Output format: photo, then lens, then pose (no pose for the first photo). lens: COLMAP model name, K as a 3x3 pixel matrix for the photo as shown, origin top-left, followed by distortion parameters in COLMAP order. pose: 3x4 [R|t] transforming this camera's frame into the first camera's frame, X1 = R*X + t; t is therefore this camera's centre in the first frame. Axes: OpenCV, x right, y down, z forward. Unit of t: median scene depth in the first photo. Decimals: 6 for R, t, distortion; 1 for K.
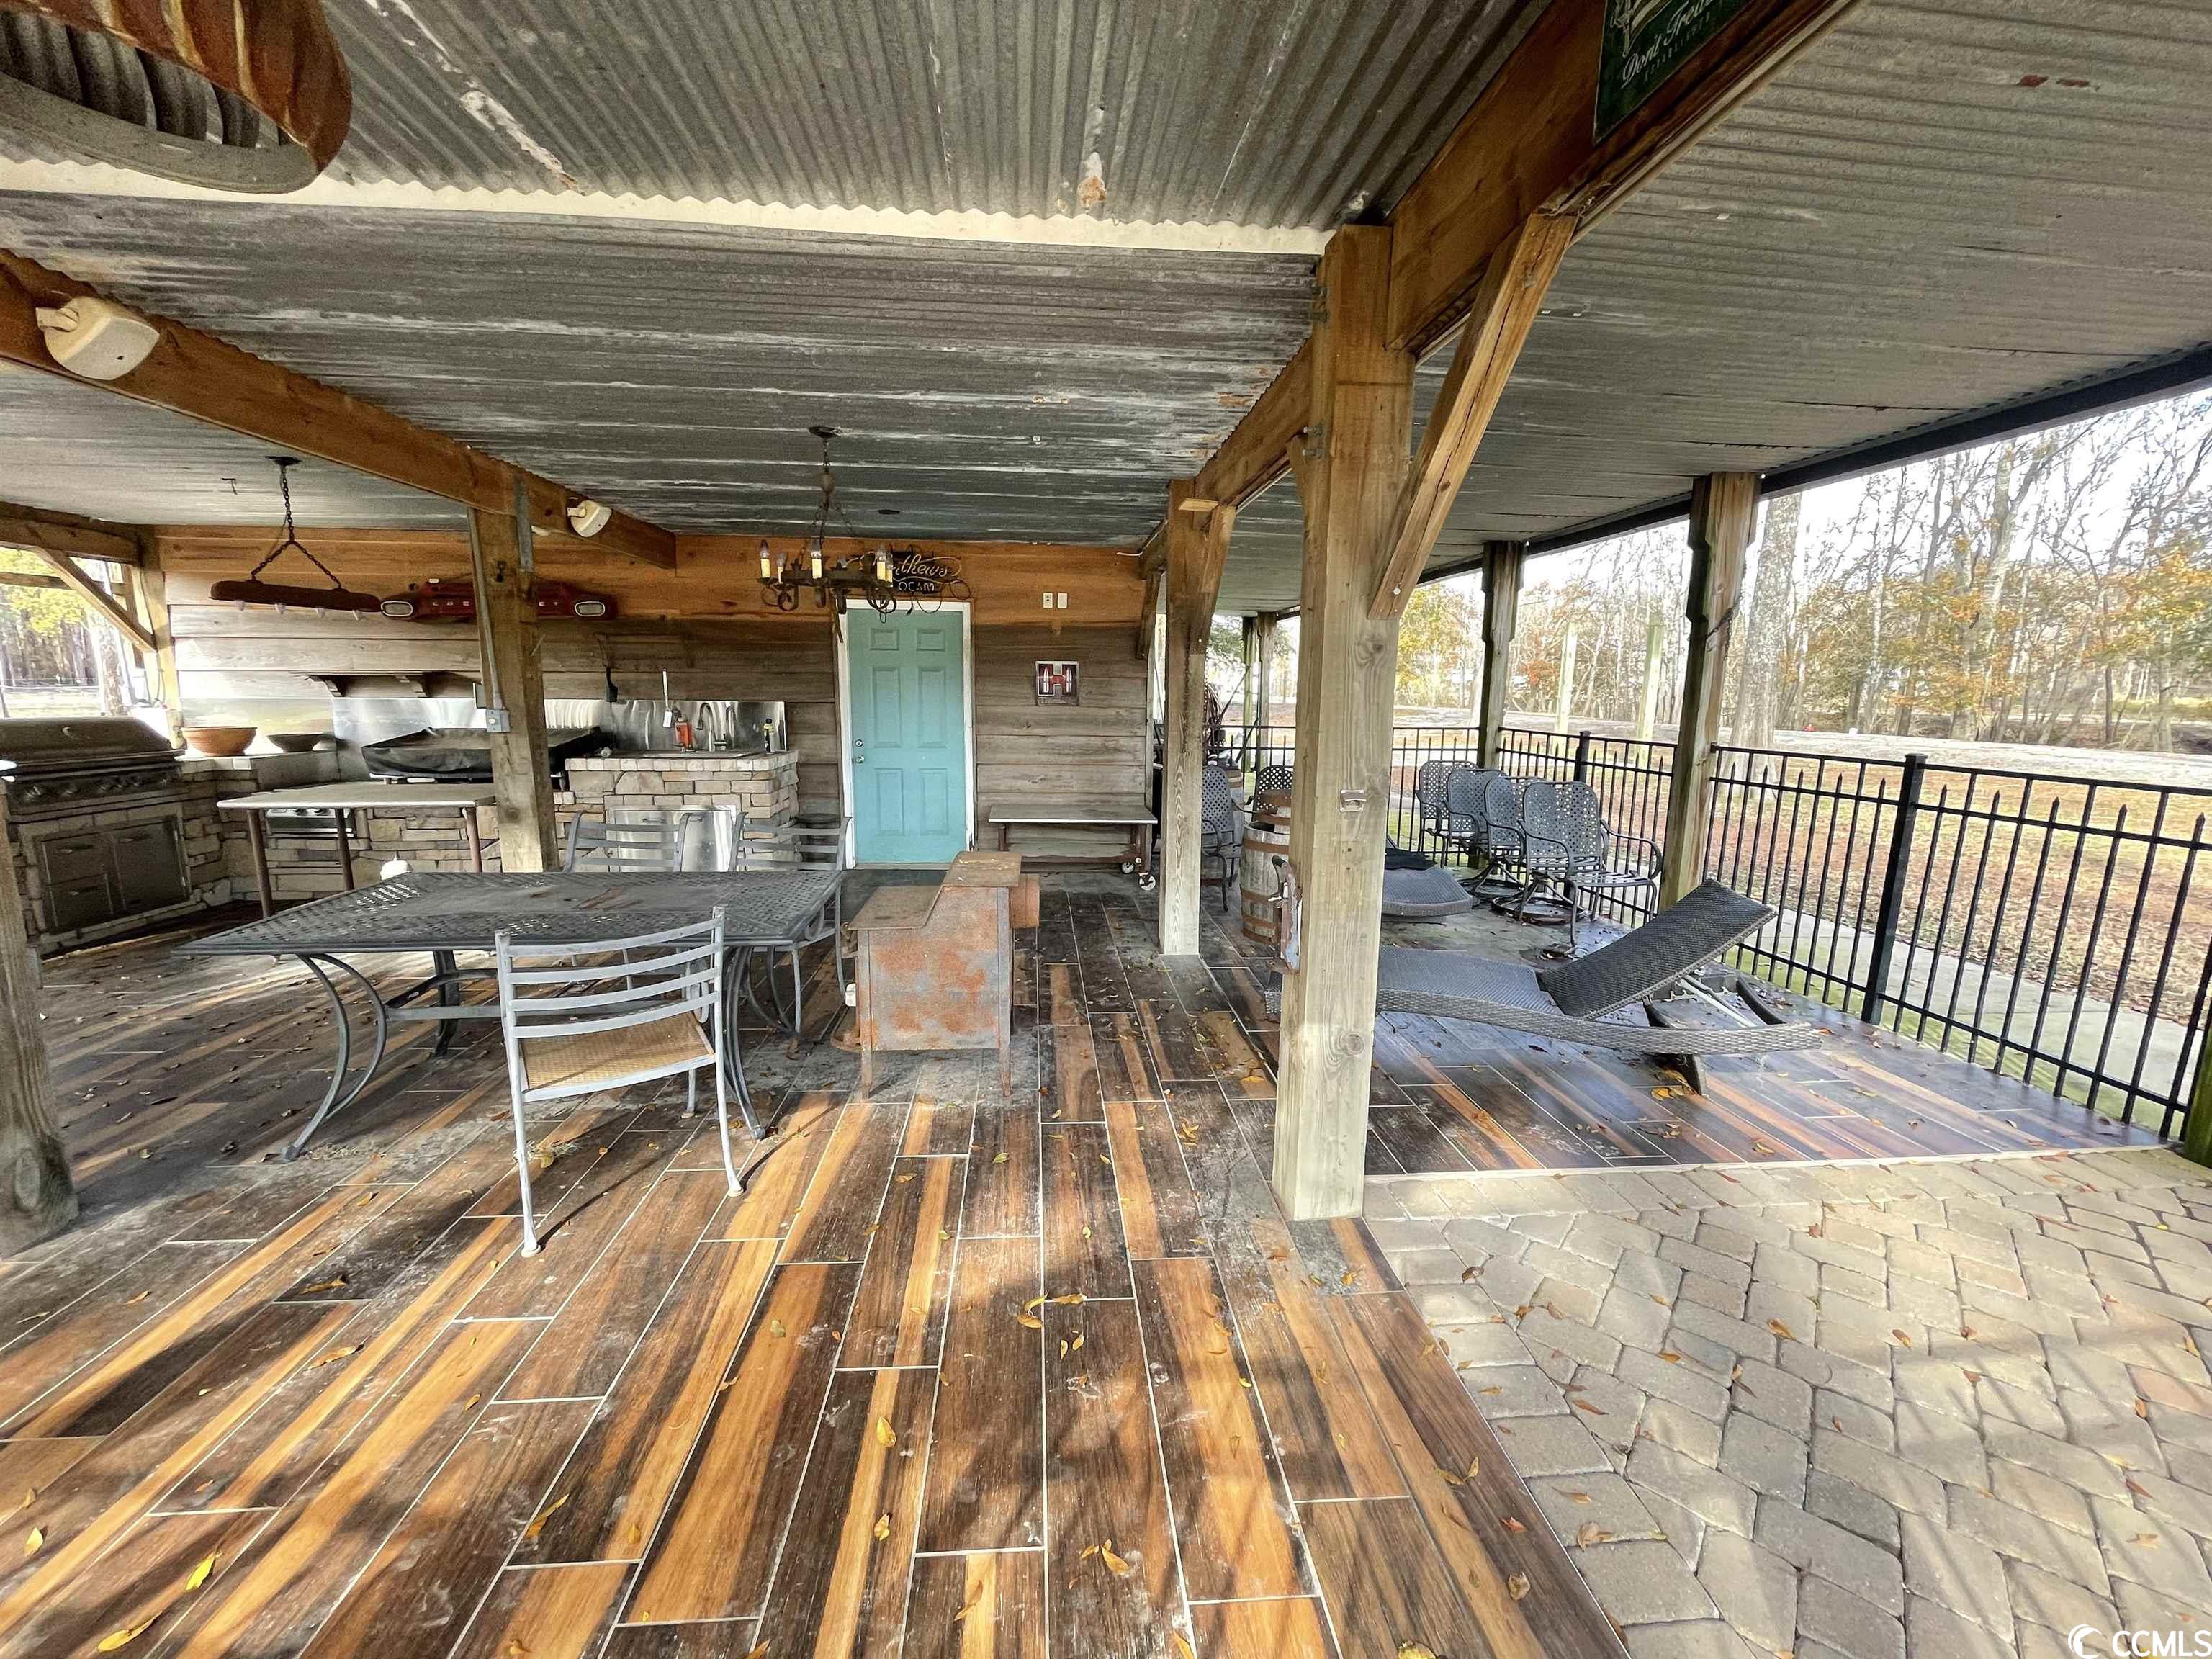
lens RADIAL K [[888.0, 0, 1106.0], [0, 888.0, 829.5], [0, 0, 1]] dist [0.000340, 0.000300]
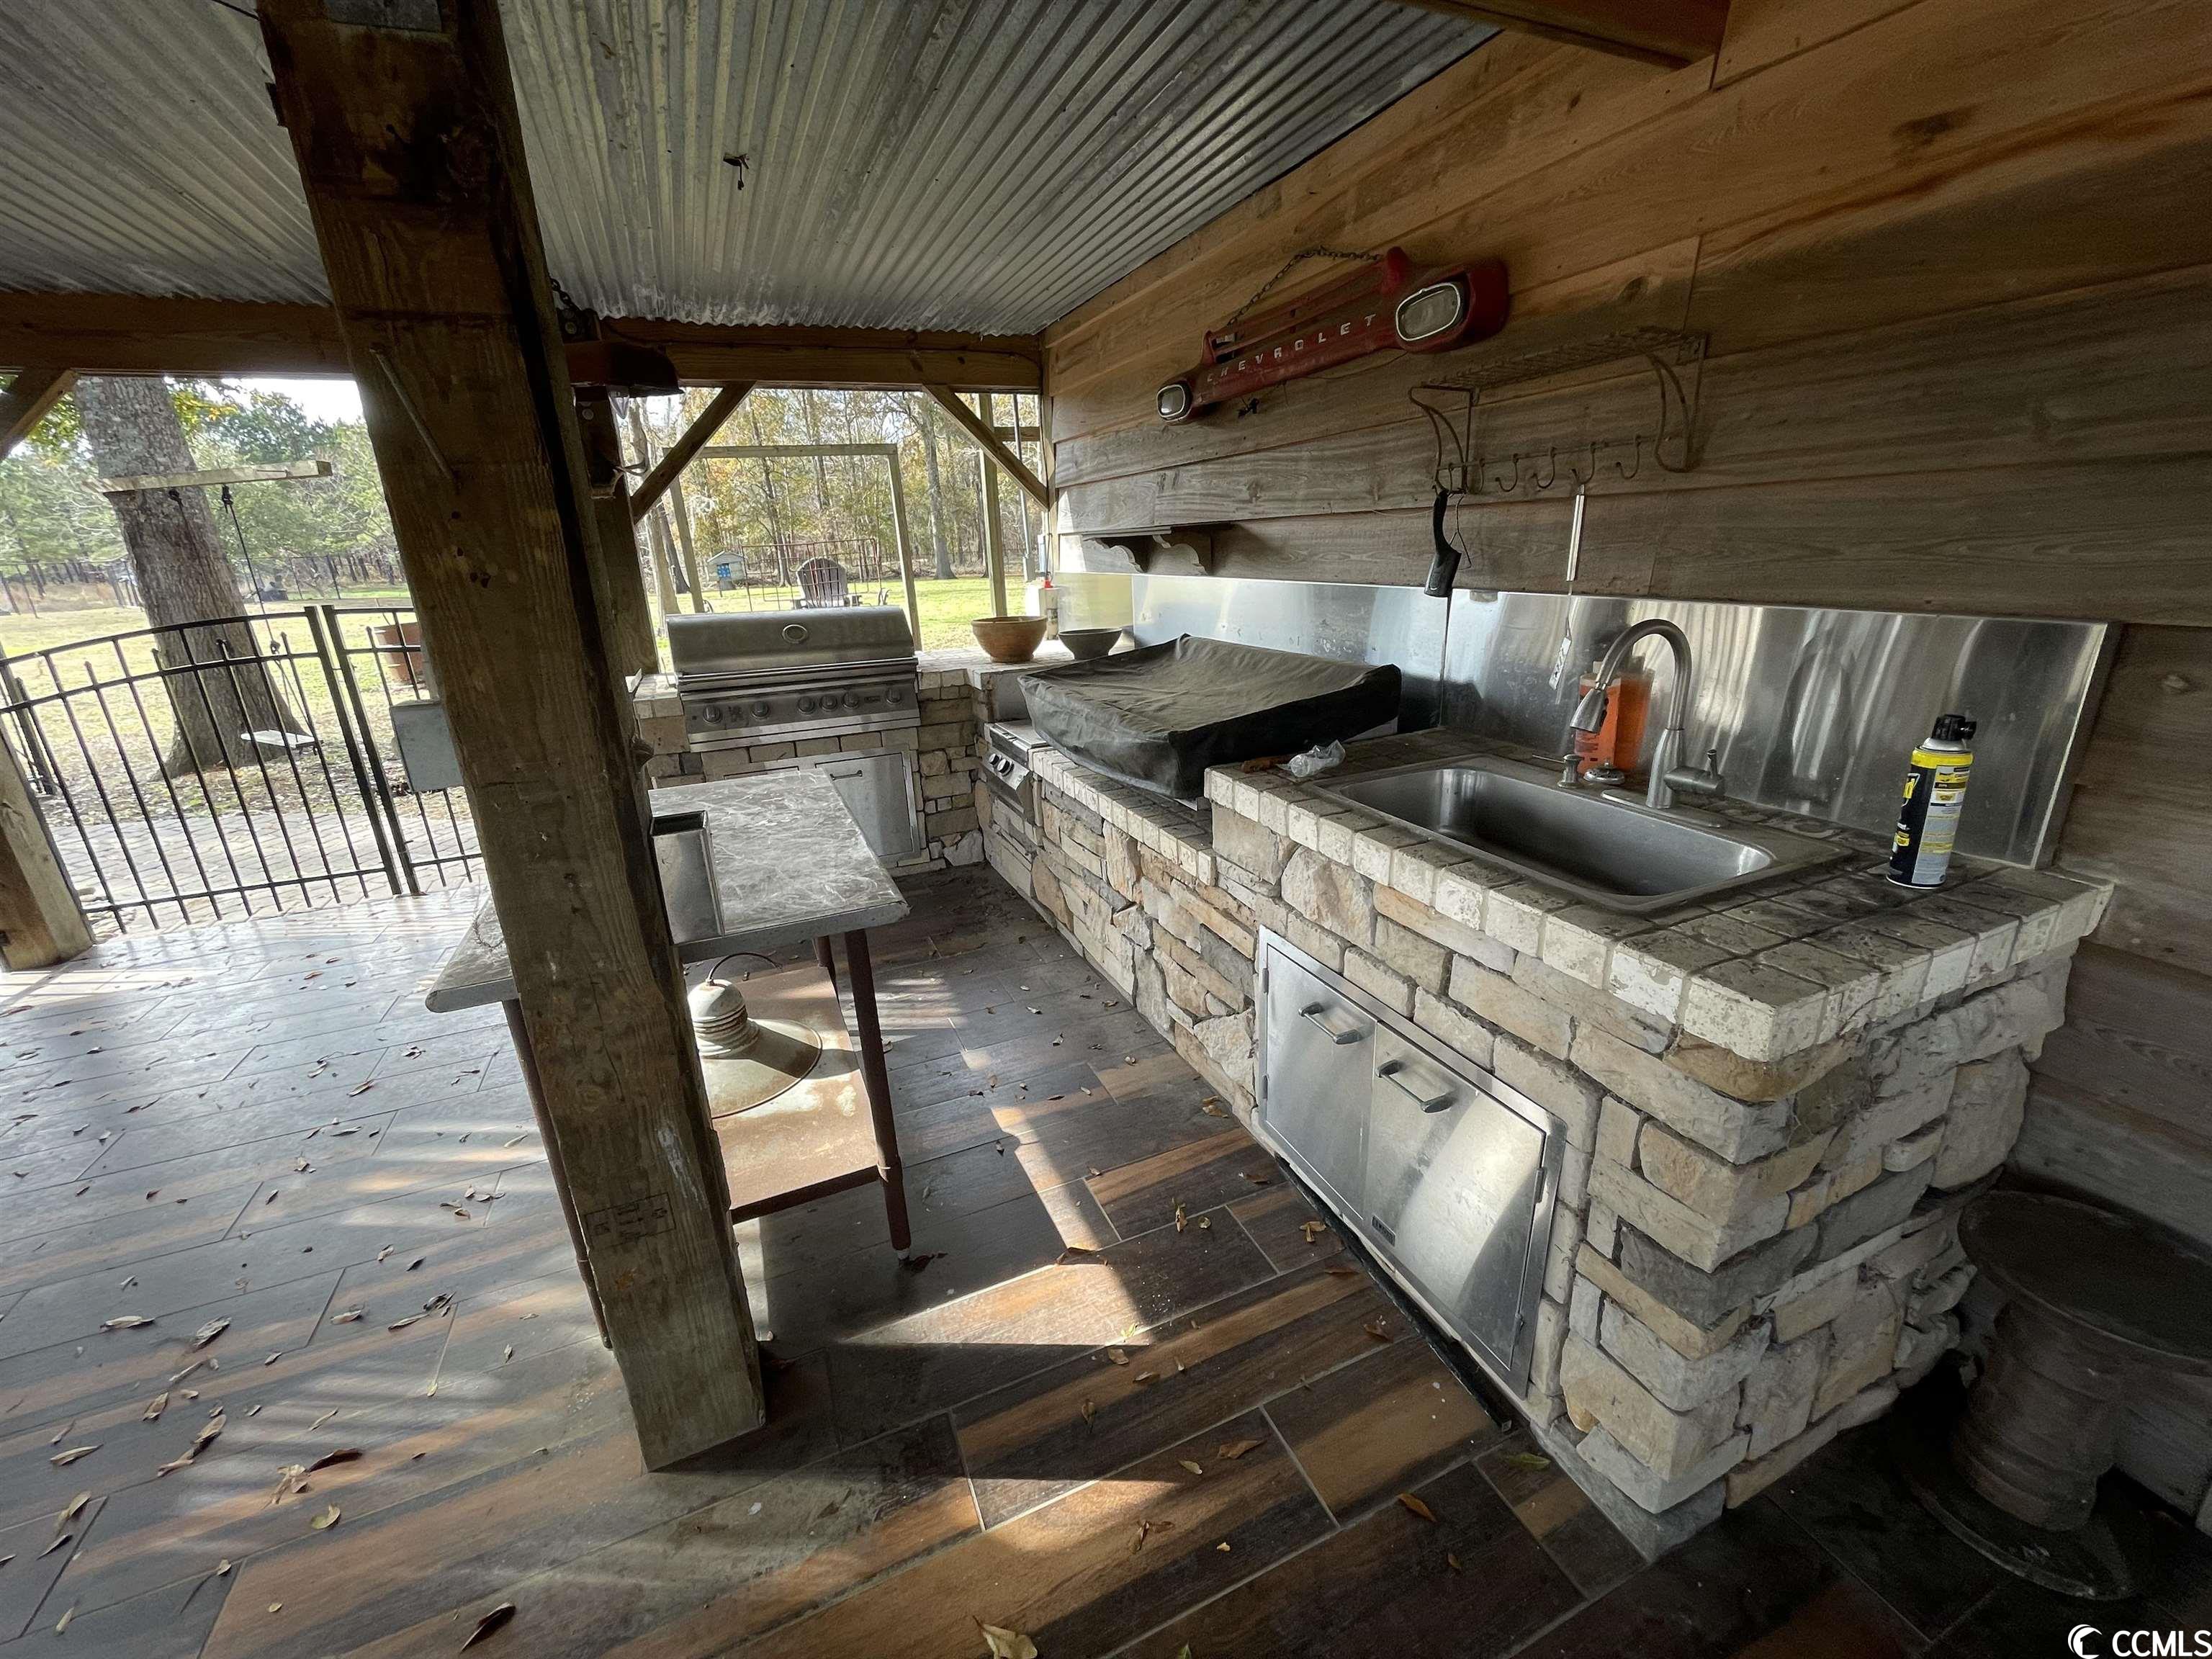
lens RADIAL K [[888.0, 0, 1106.0], [0, 888.0, 829.5], [0, 0, 1]] dist [0.000340, 0.000300]
pose [[0.319771, 0.280160, -0.905128, -0.265467], [-0.105320, 0.959876, 0.259897, -0.138043], [0.941623, 0.012221, 0.336446, 0.788587]]
